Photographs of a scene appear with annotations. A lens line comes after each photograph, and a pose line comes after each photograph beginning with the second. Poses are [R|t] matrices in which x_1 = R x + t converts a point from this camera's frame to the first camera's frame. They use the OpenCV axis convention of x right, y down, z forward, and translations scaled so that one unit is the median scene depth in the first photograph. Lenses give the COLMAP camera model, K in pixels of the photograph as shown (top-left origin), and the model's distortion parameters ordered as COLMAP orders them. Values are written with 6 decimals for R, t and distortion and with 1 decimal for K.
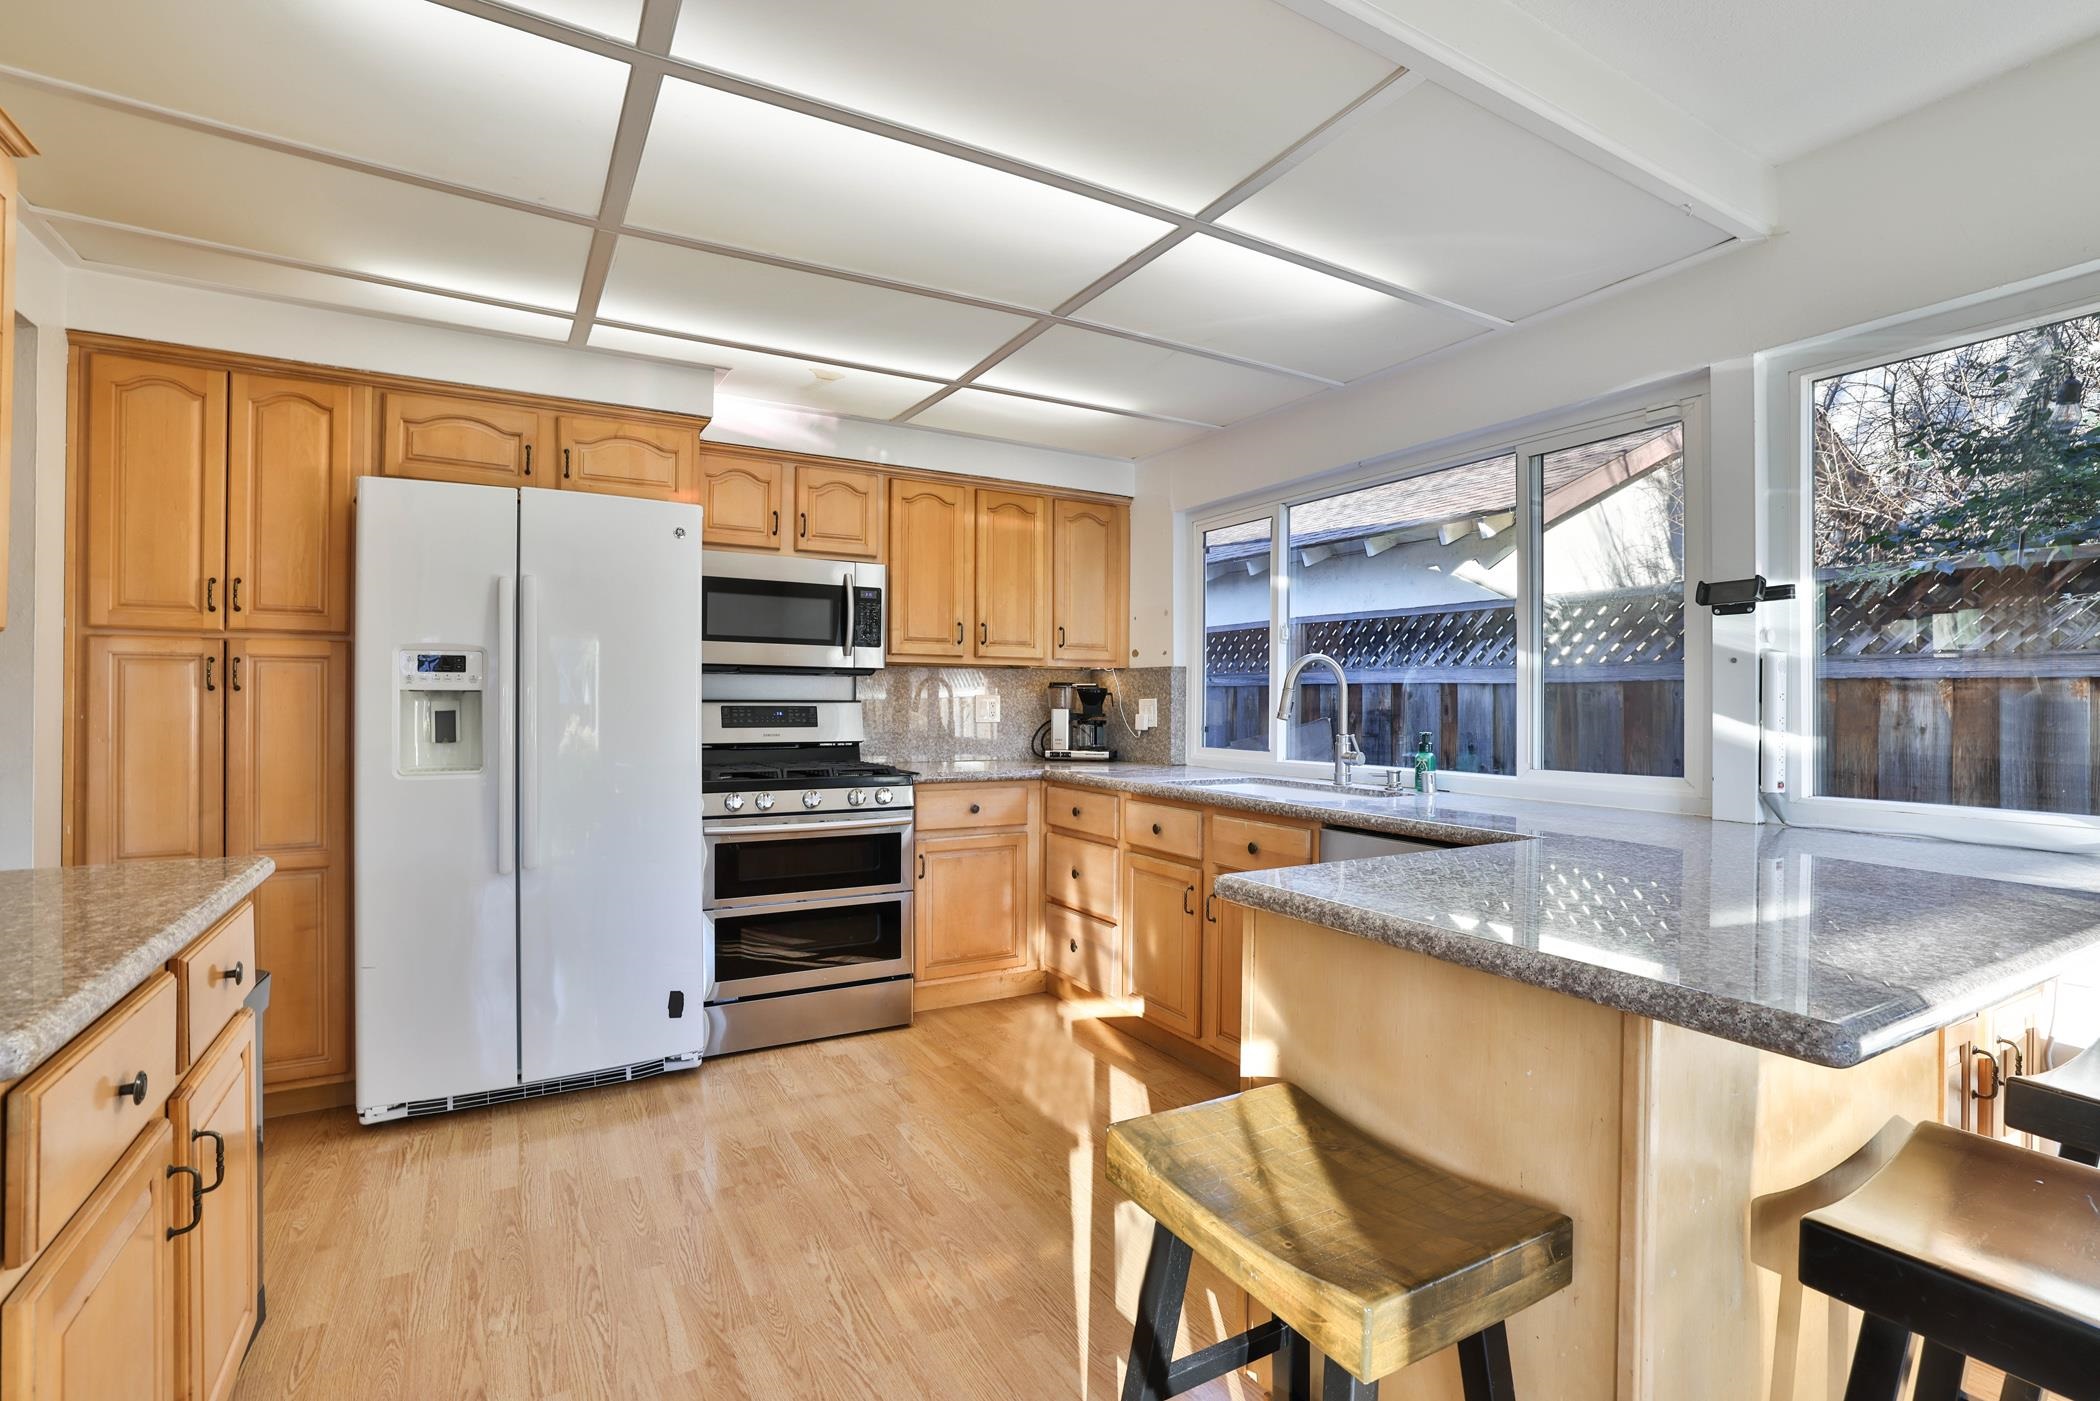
lens RADIAL K [[961.0, 0, 1033.1], [0, 961.0, 700.1], [0, 0, 1]] dist [-0.033643, 0.012678]
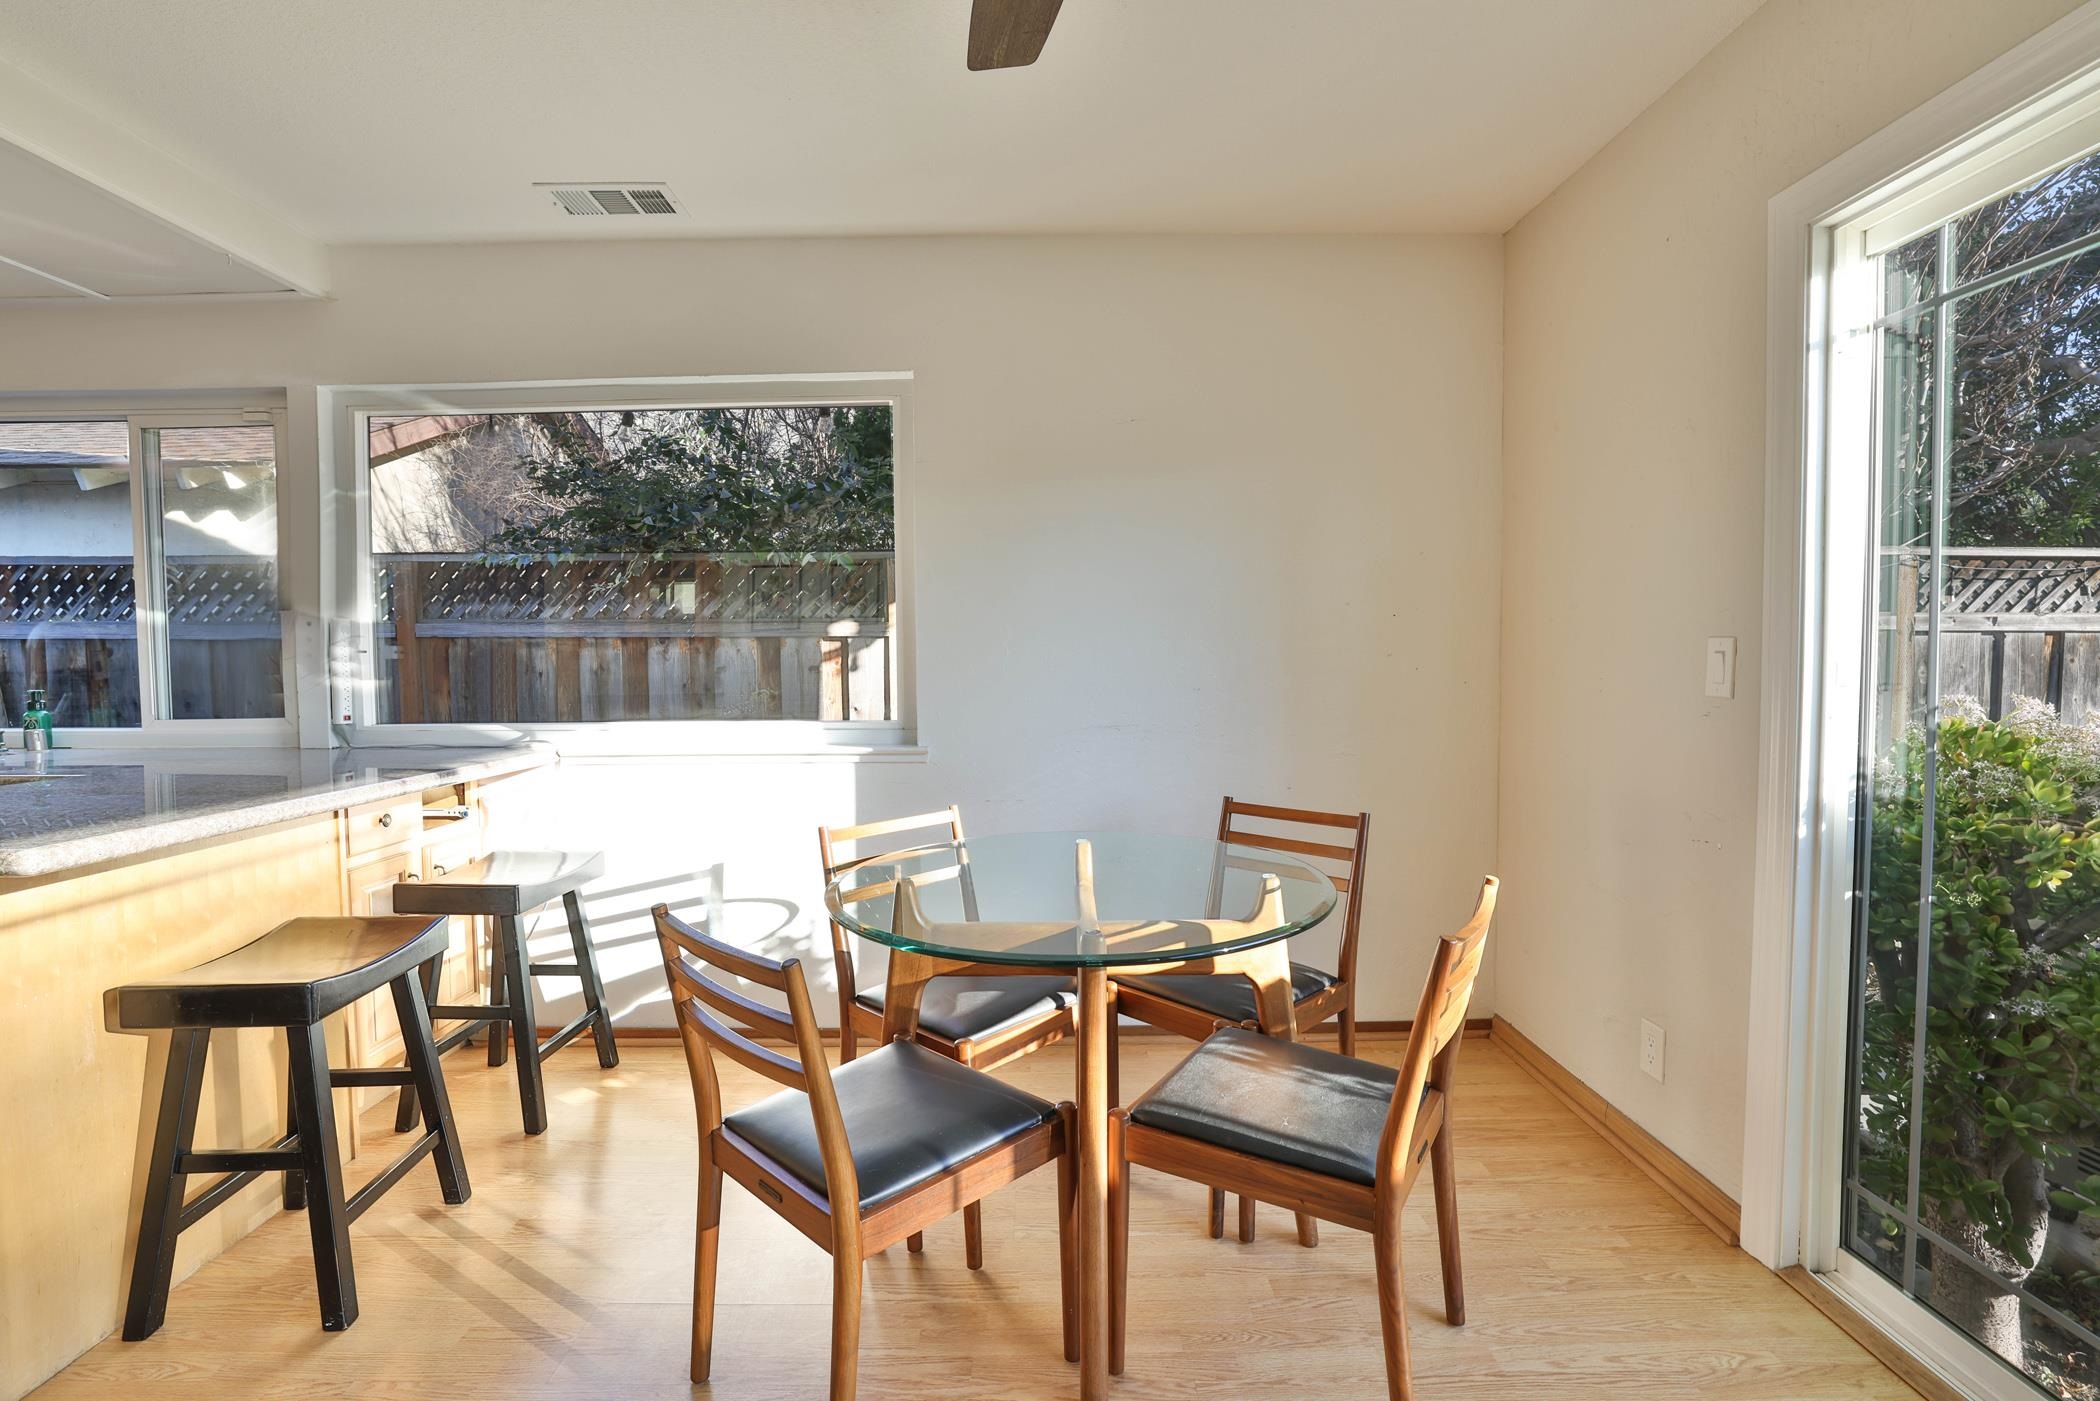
lens RADIAL K [[961.0, 0, 1042.8], [0, 961.0, 692.2], [0, 0, 1]] dist [-0.033643, 0.012678]
pose [[0.496933, -0.042924, 0.866727, 0.087333], [0.009289, 0.998982, 0.044148, 0.003270], [-0.867739, -0.013888, 0.496825, -0.378143]]
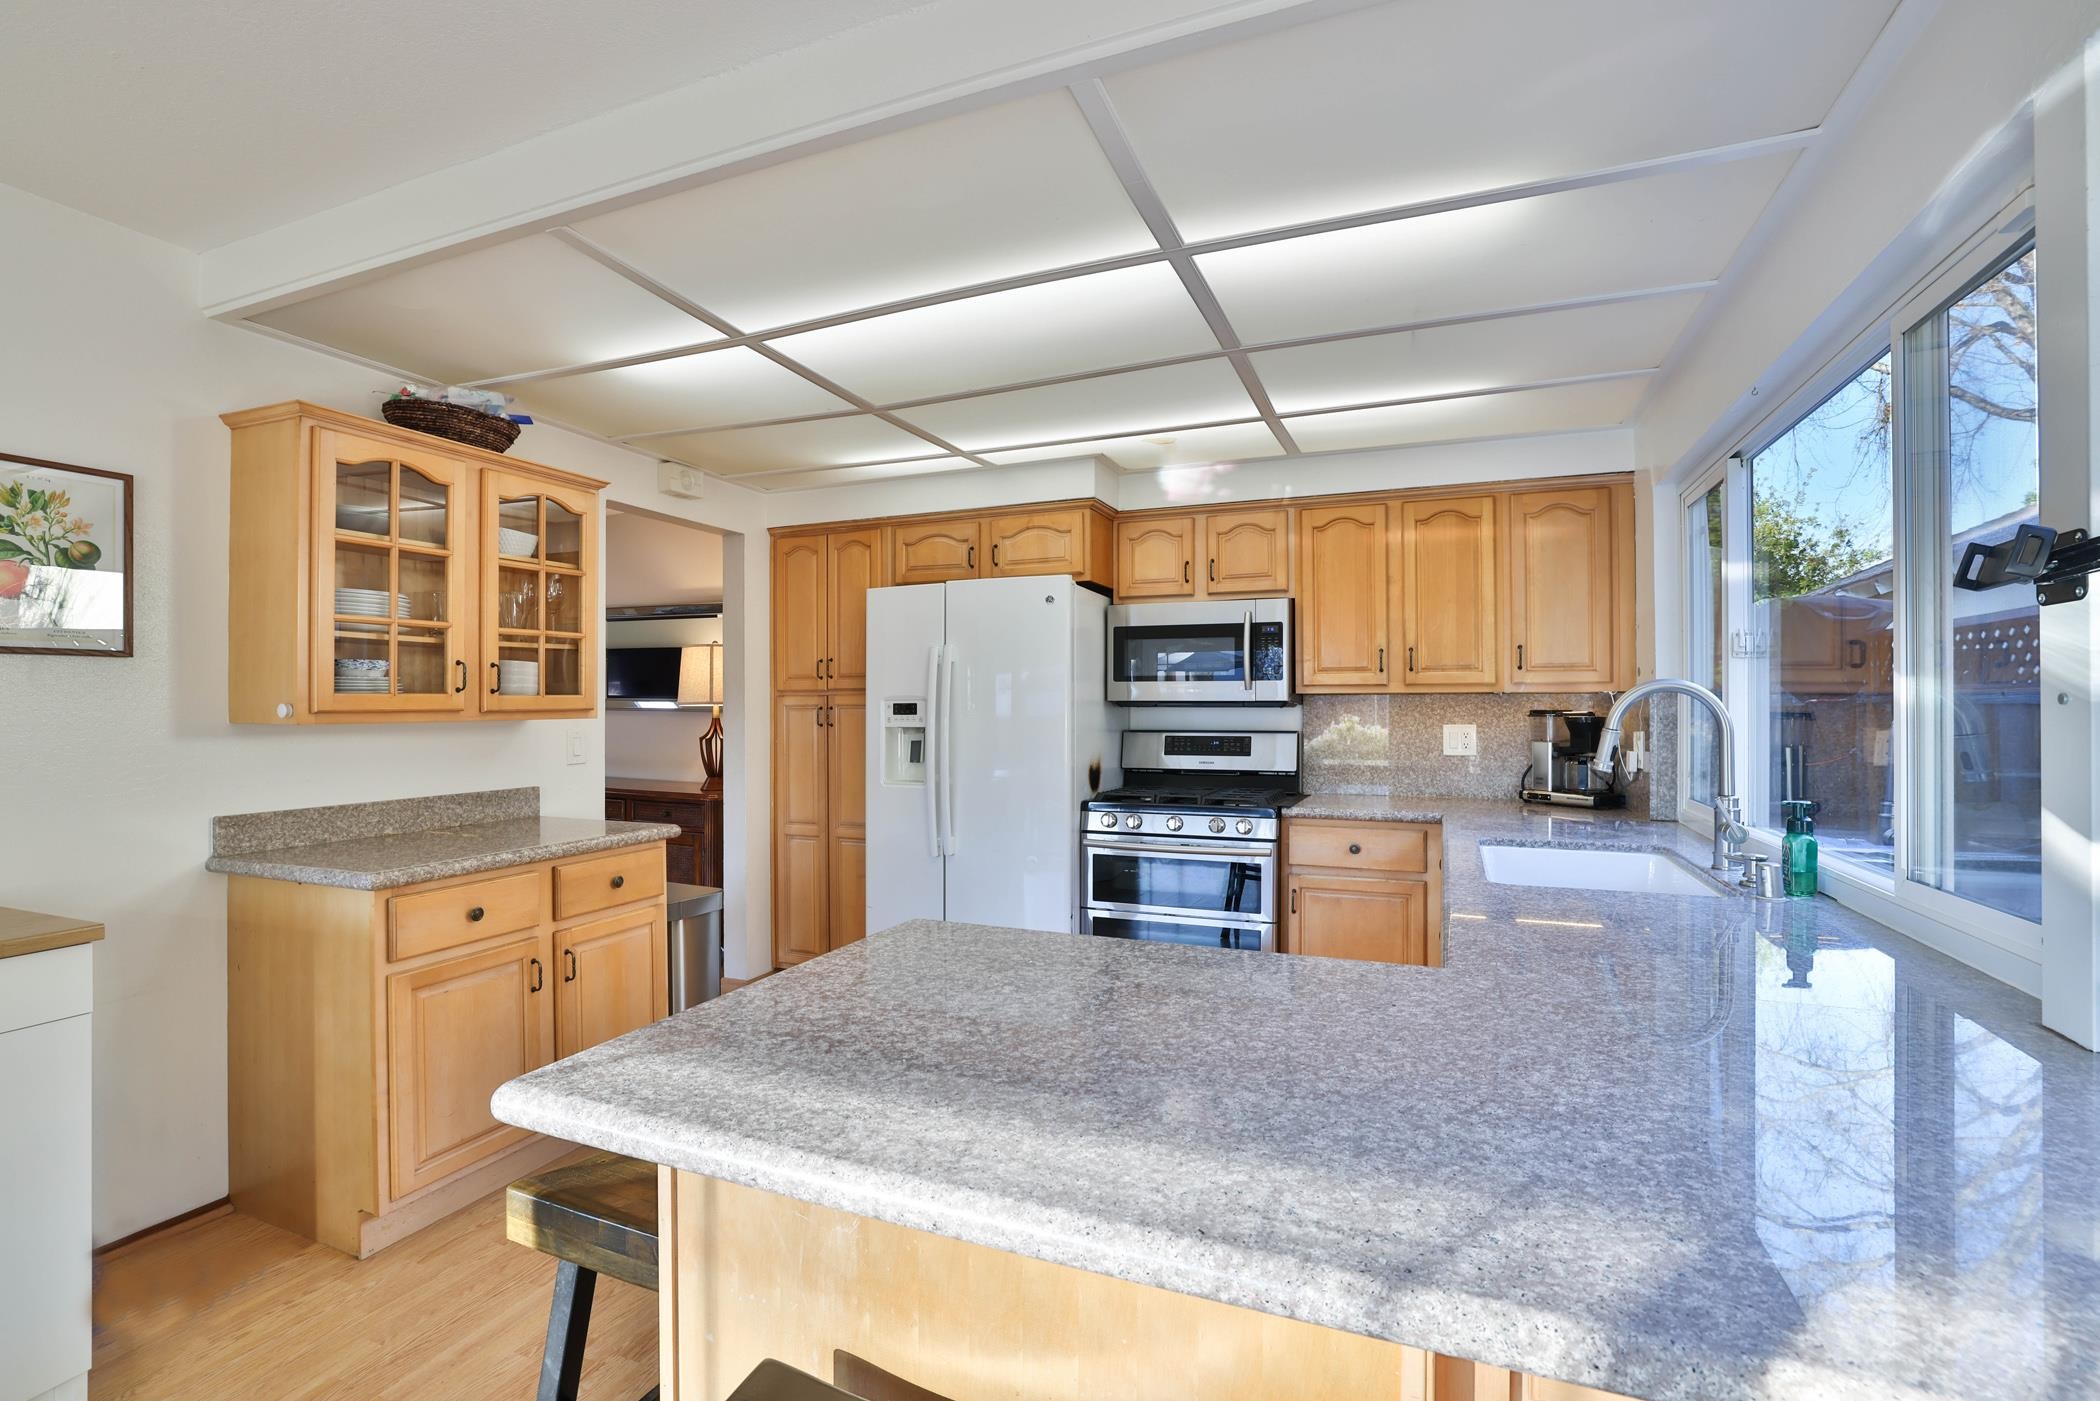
lens RADIAL K [[961.0, 0, 1036.2], [0, 961.0, 708.2], [0, 0, 1]] dist [-0.033643, 0.012678]
pose [[0.612455, -0.006827, -0.790476, 0.598103], [0.006262, 0.999973, -0.003784, -0.028629], [0.790481, -0.002633, 0.612481, 0.215927]]
